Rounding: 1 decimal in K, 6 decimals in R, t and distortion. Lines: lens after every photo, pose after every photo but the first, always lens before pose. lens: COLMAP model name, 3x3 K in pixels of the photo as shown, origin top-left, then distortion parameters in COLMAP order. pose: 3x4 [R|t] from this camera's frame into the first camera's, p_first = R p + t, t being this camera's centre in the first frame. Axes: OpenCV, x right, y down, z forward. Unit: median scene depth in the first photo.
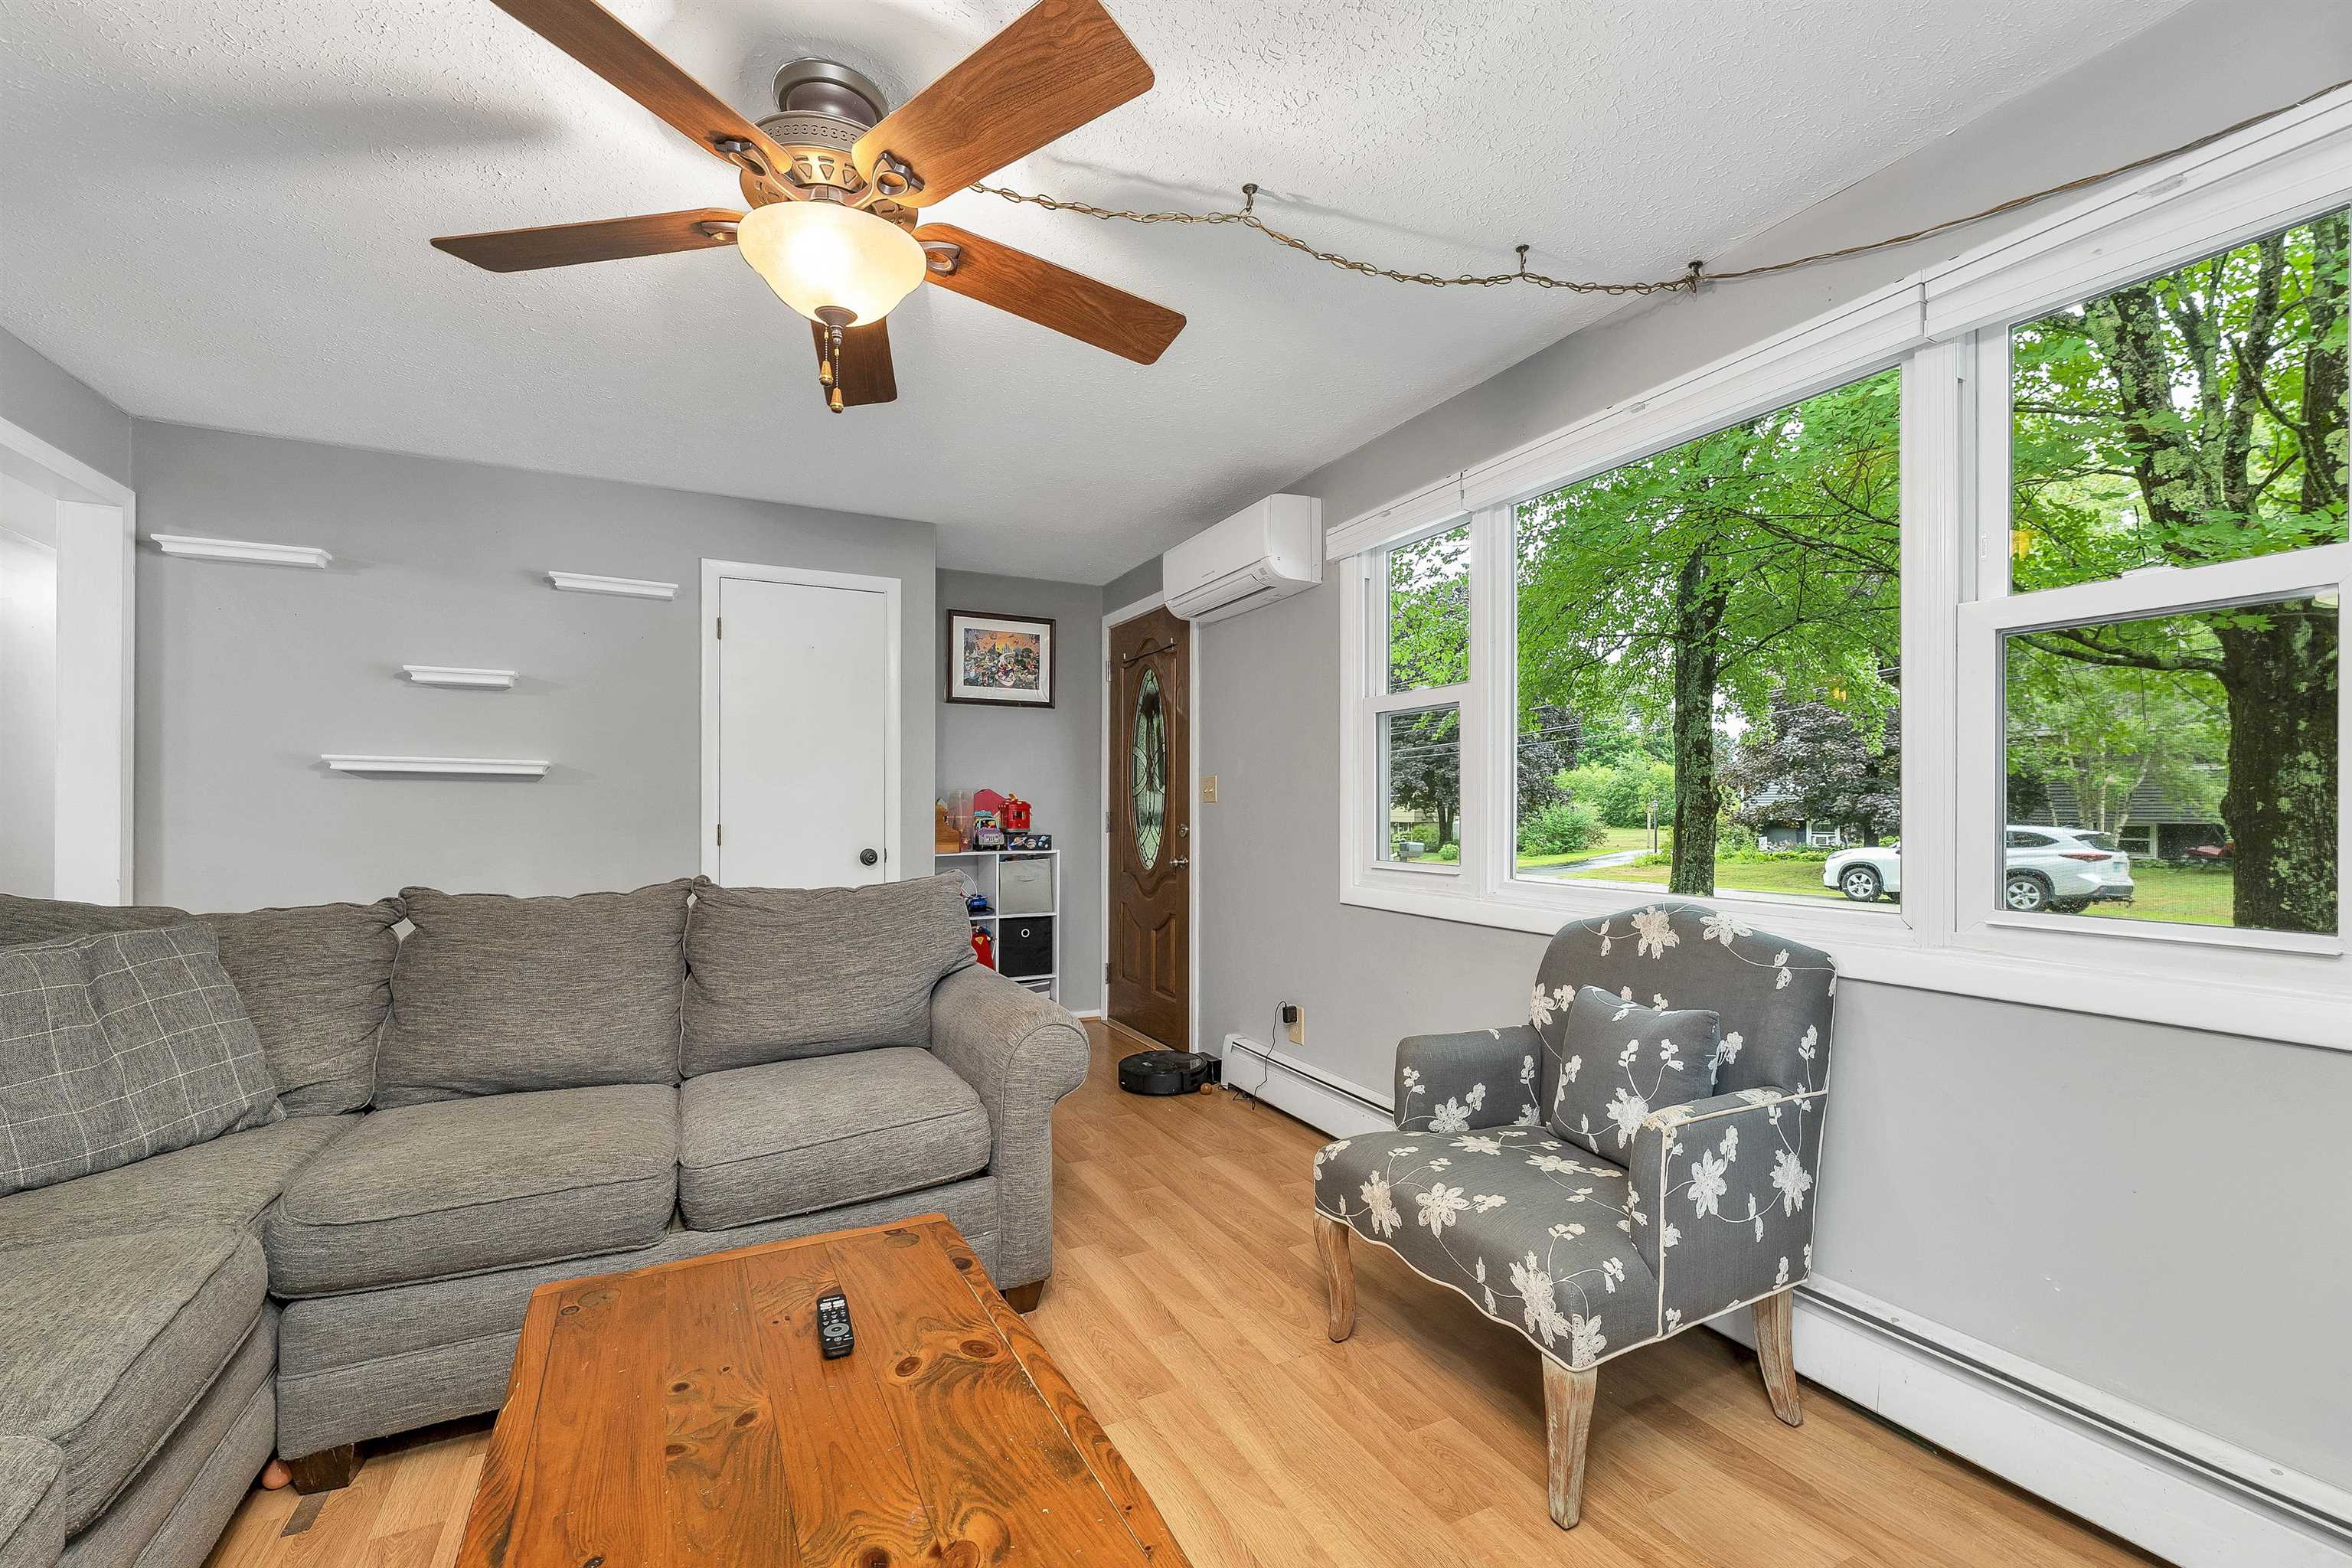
lens RADIAL K [[969.4, 0, 1161.6], [0, 969.4, 799.9], [0, 0, 1]] dist [-0.002937, 0.000427]
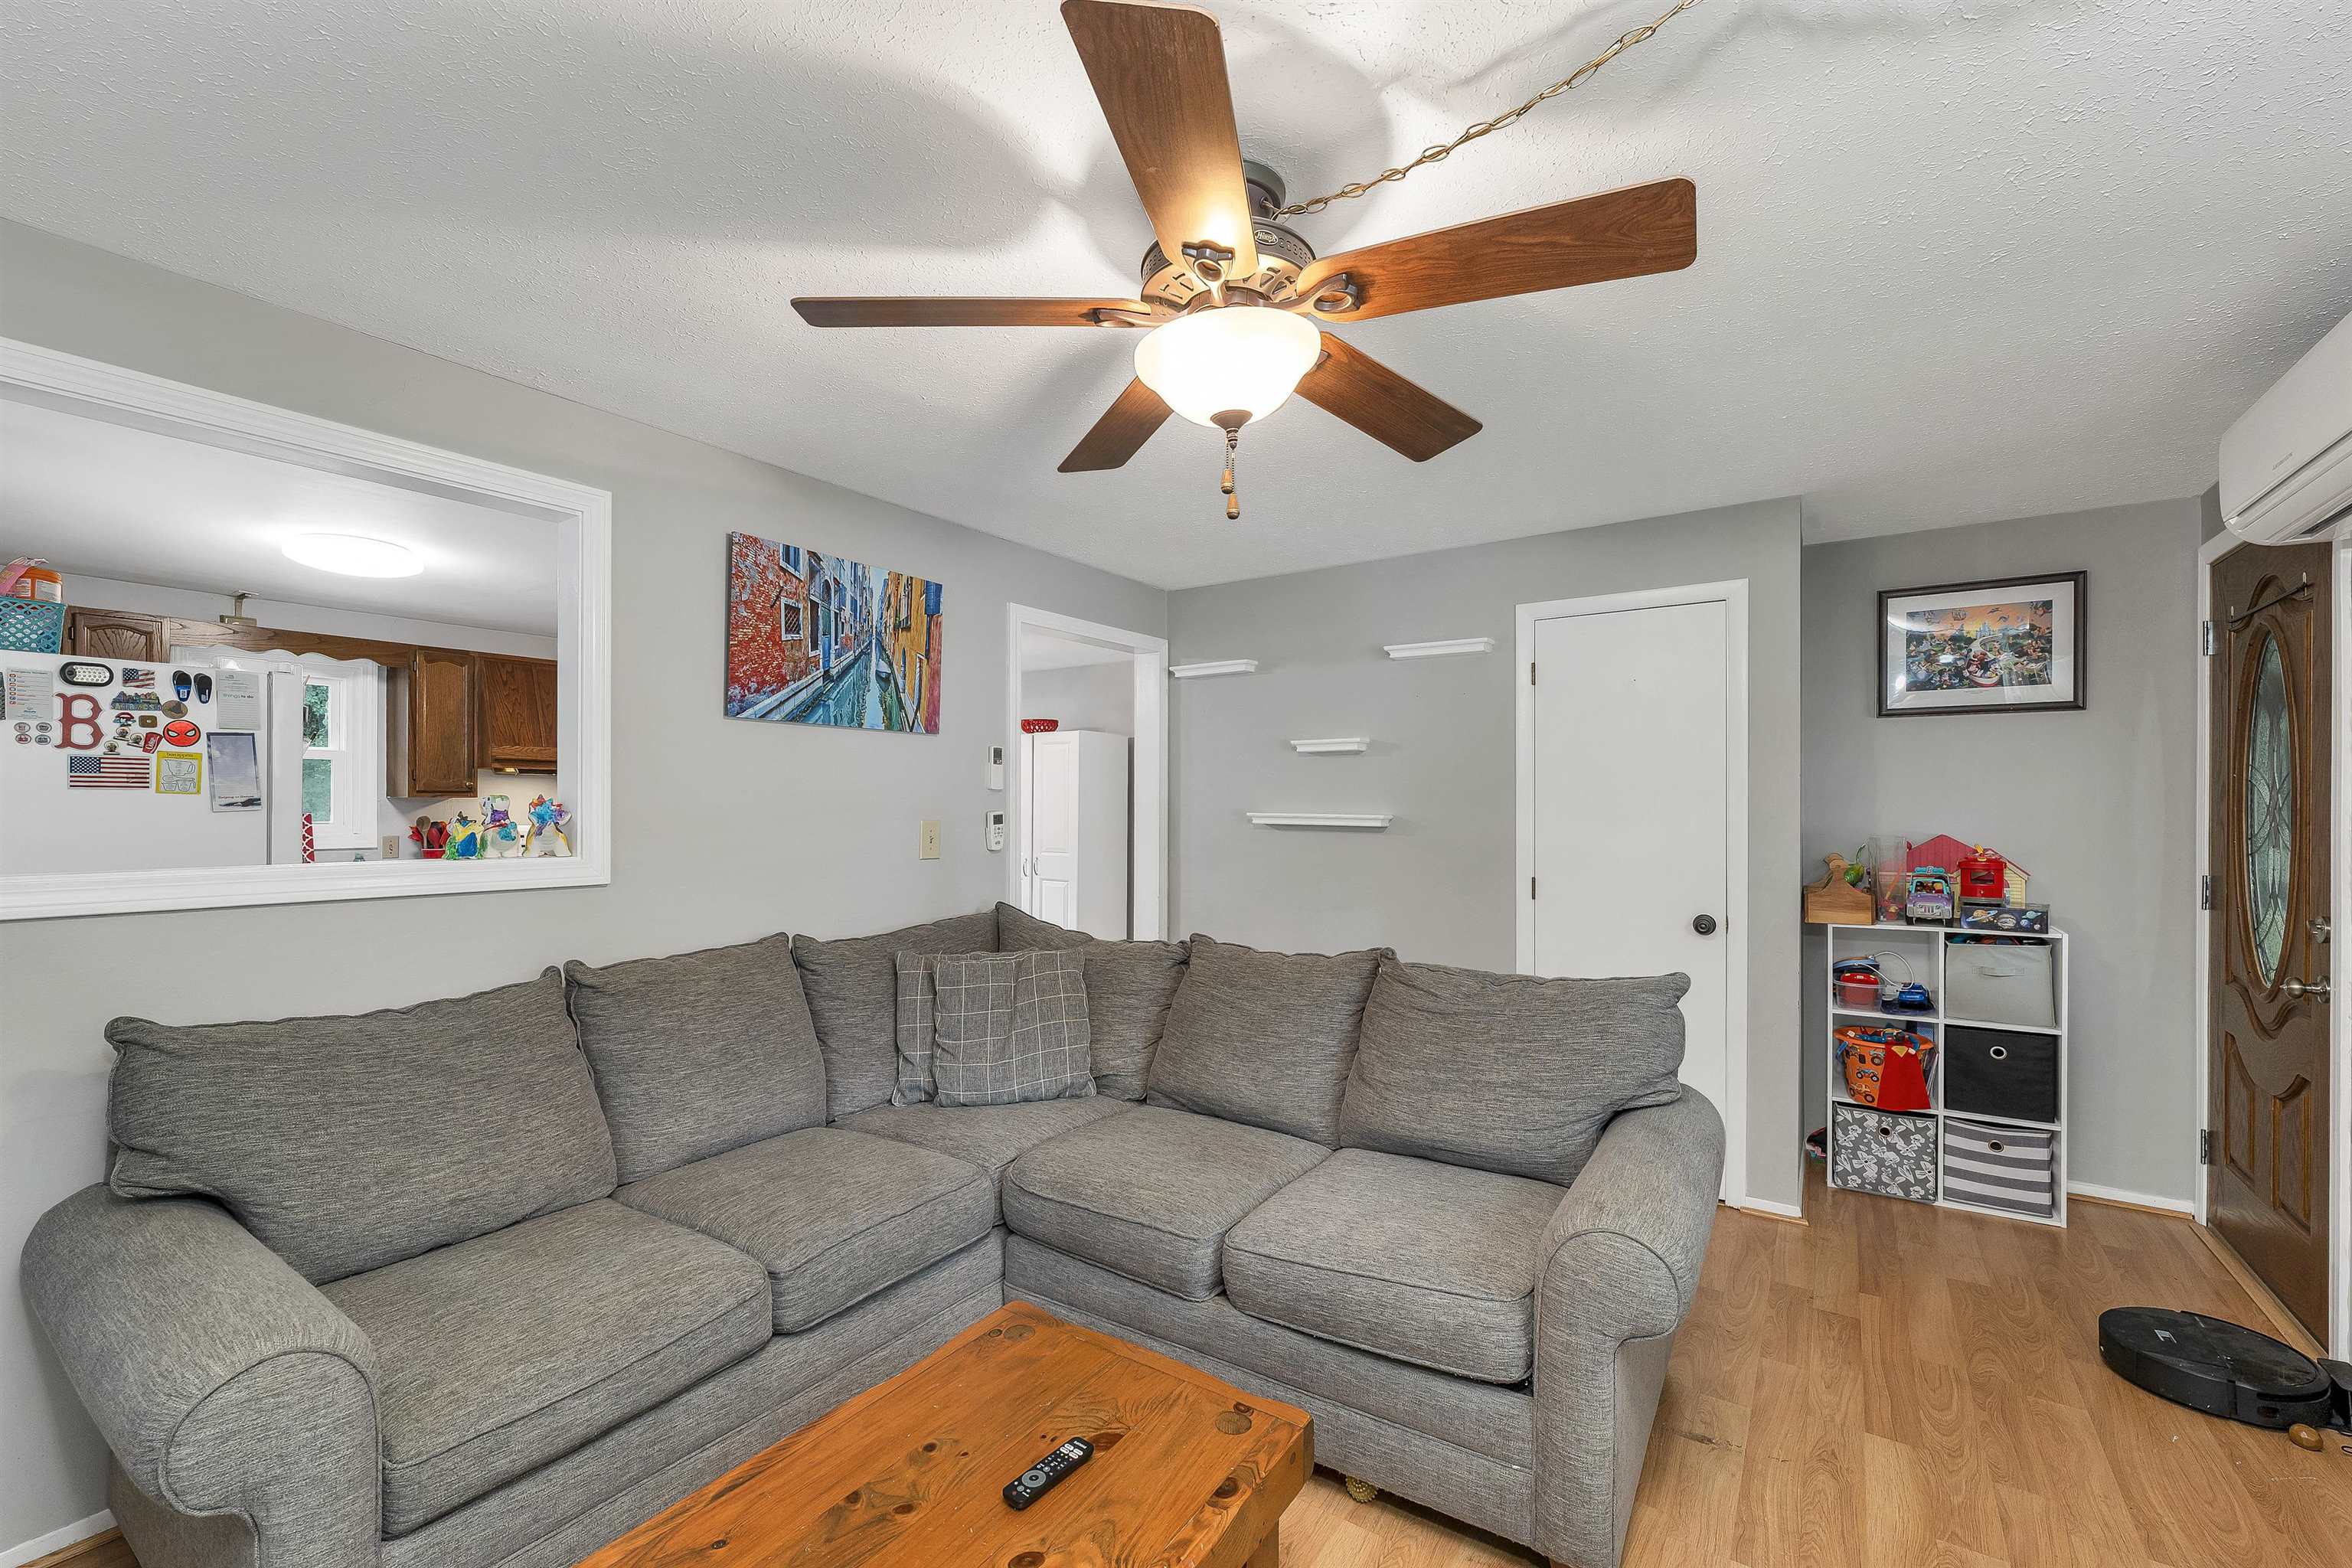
lens RADIAL K [[969.4, 0, 1167.9], [0, 969.4, 797.0], [0, 0, 1]] dist [-0.002937, 0.000427]
pose [[0.489521, -0.010228, -0.871932, 0.253423], [0.009853, 0.999932, -0.006198, -0.064315], [0.871936, -0.005557, 0.489588, 0.256690]]
